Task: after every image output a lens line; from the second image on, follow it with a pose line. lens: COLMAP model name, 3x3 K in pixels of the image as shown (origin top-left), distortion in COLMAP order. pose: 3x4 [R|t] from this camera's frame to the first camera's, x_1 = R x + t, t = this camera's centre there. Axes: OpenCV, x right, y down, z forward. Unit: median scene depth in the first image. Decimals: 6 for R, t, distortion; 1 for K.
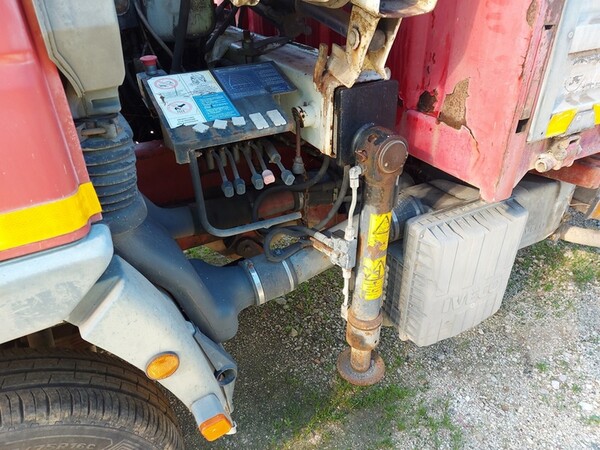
lens RADIAL K [[430.9, 0, 298.9], [0, 430.9, 225.1], [0, 0, 1]] dist [0.055882, -0.041923]
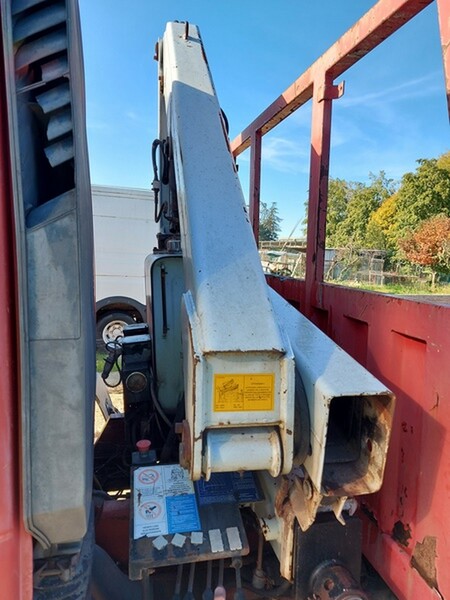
lens RADIAL K [[430.9, 0, 225.4], [0, 430.9, 302.7], [0, 0, 1]] dist [0.055882, -0.041923]
pose [[0.963832, 0.075856, -0.255486, 0.151568], [-0.174483, 0.904231, -0.389772, -0.349651], [0.201452, 0.420252, 0.884763, -0.161013]]
